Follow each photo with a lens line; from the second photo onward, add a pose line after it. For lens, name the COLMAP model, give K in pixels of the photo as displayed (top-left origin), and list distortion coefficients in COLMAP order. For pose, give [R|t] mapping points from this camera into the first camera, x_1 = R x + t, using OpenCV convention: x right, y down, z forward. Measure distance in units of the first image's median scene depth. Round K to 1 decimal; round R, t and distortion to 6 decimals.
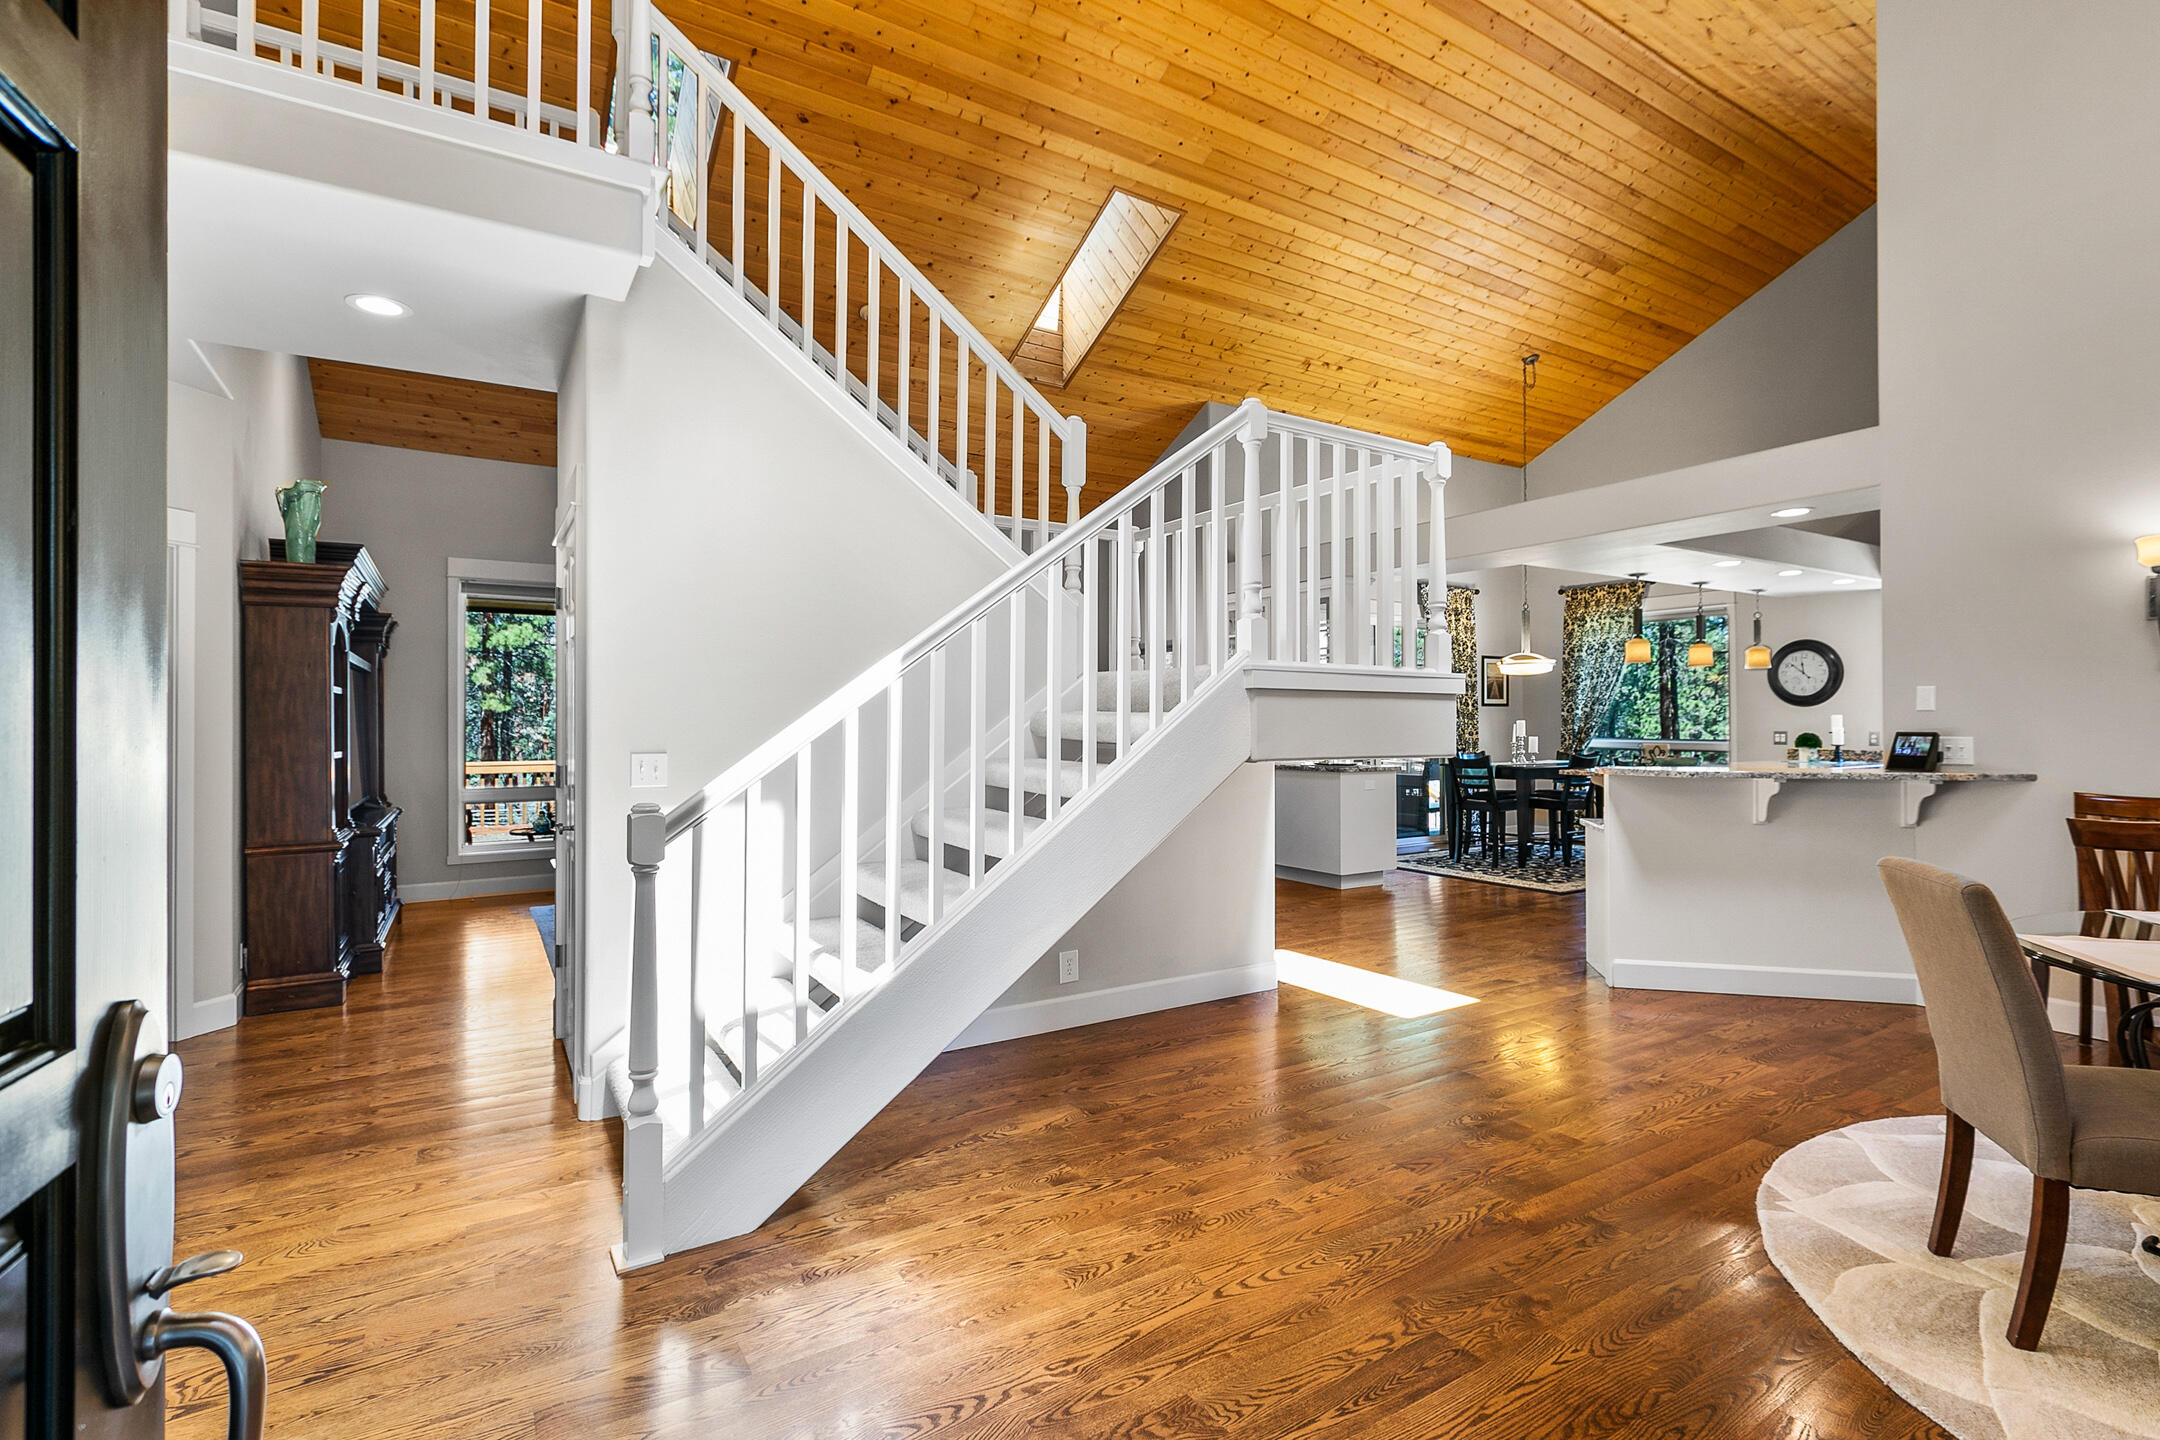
lens RADIAL K [[978.1, 0, 1102.7], [0, 978.1, 718.3], [0, 0, 1]] dist [-0.003836, -0.001317]
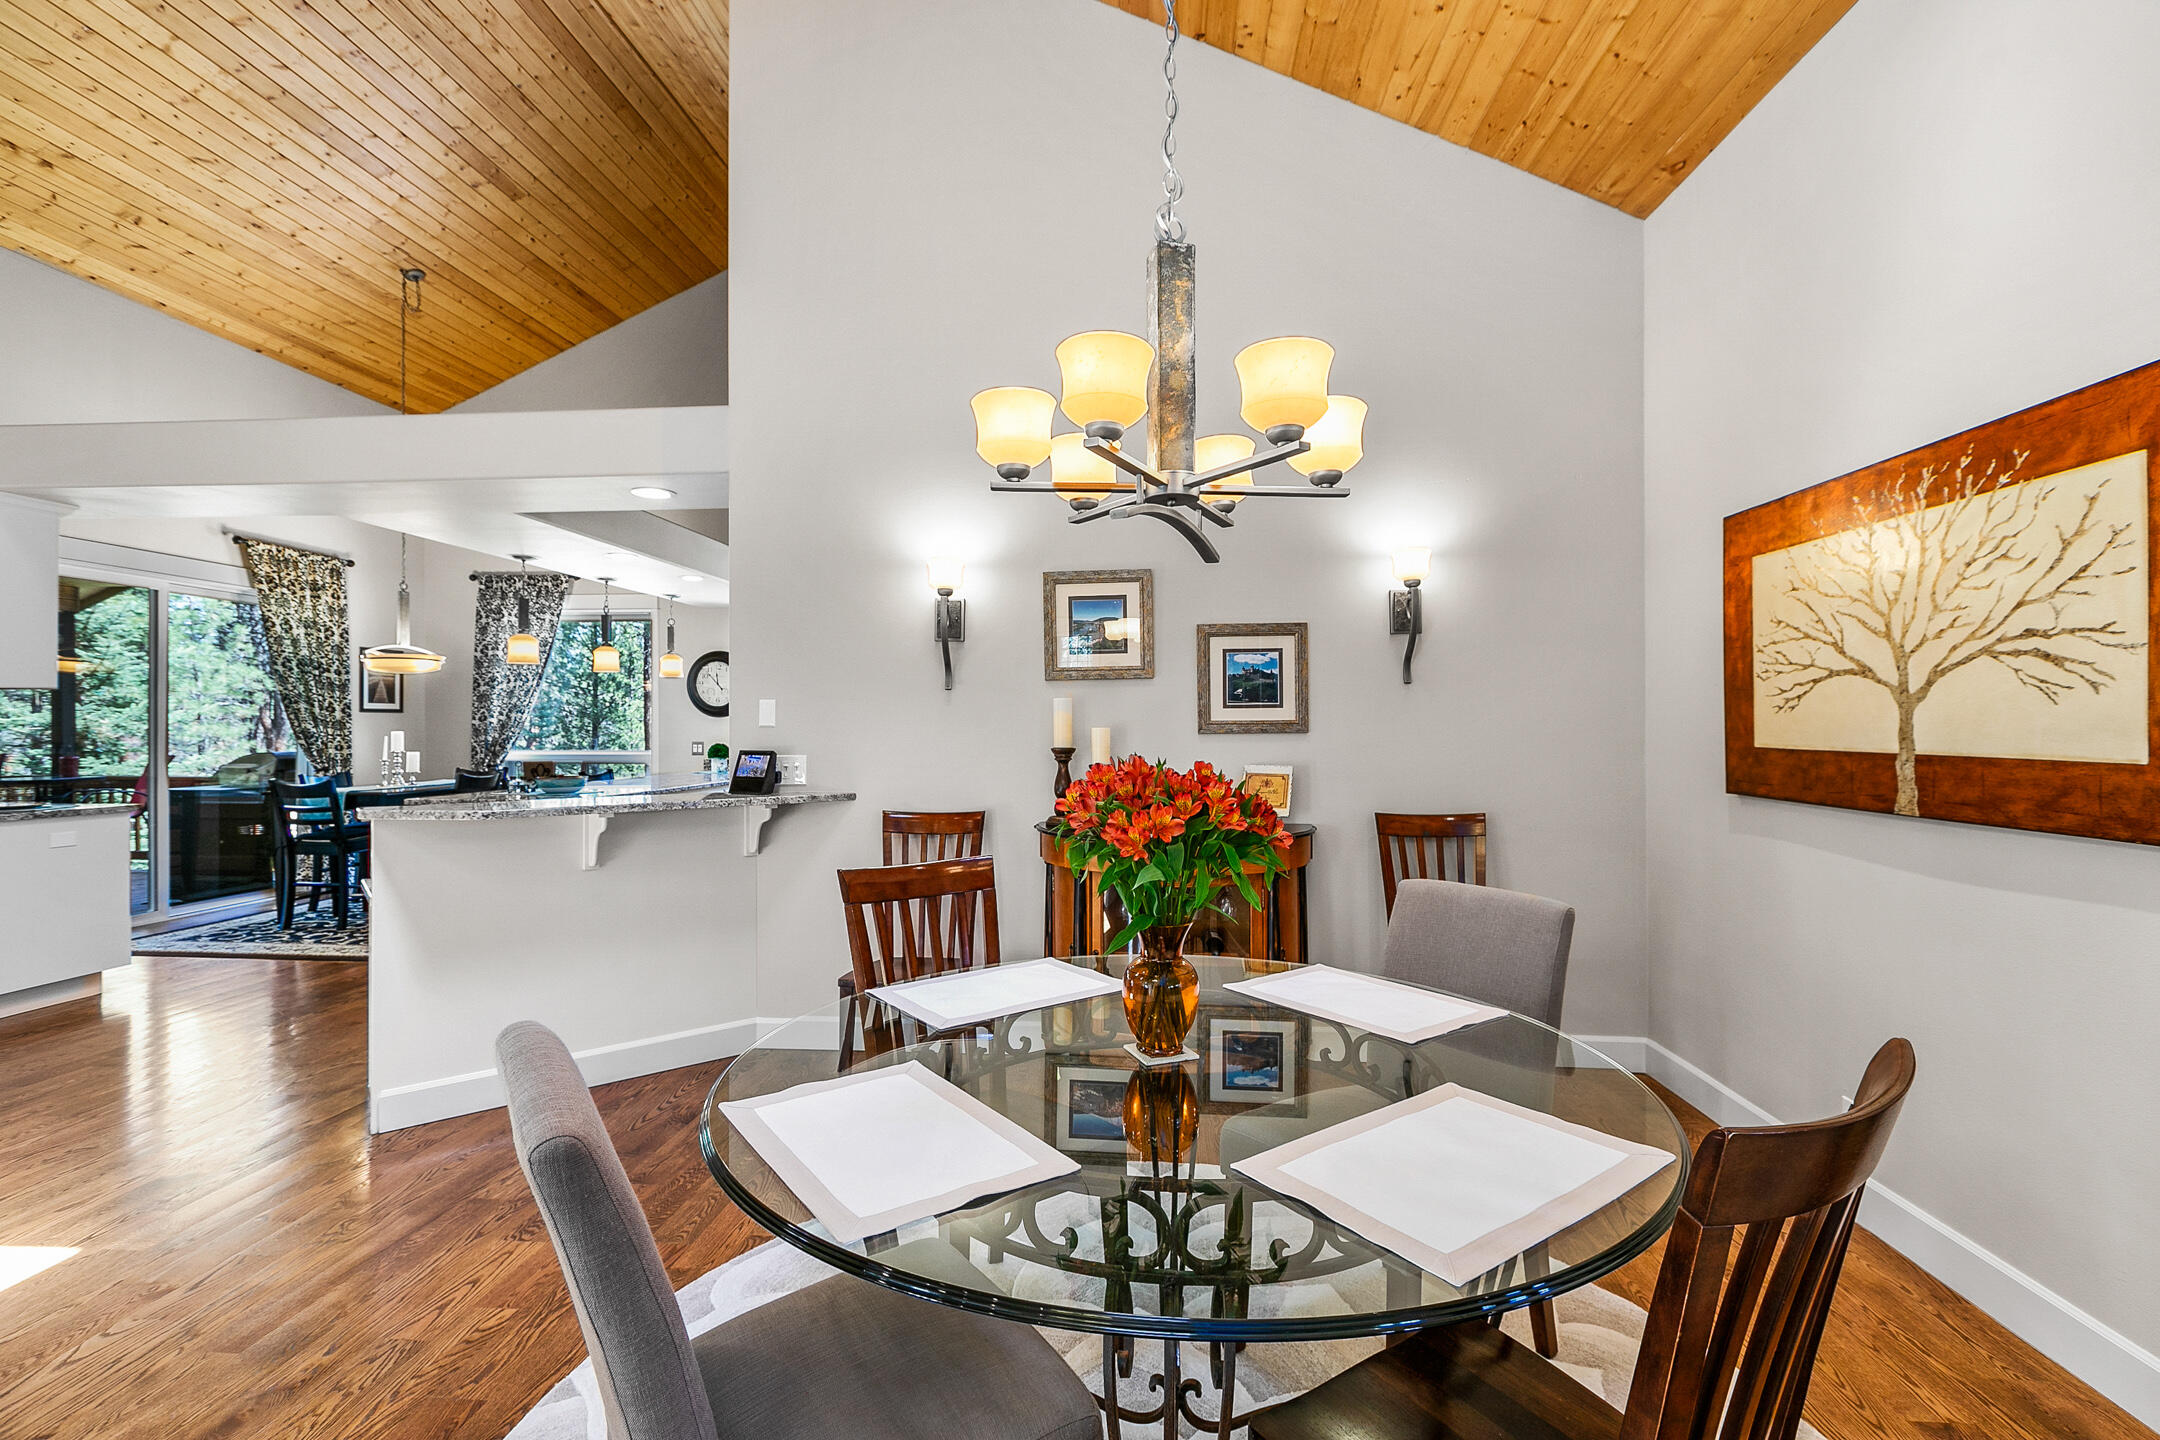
lens RADIAL K [[978.1, 0, 1081.3], [0, 978.1, 720.1], [0, 0, 1]] dist [-0.003836, -0.001317]
pose [[0.591926, 0.007983, 0.805953, 0.133477], [-0.004608, 0.999968, -0.006521, -0.004607], [-0.805979, 0.000146, 0.591944, 0.104425]]
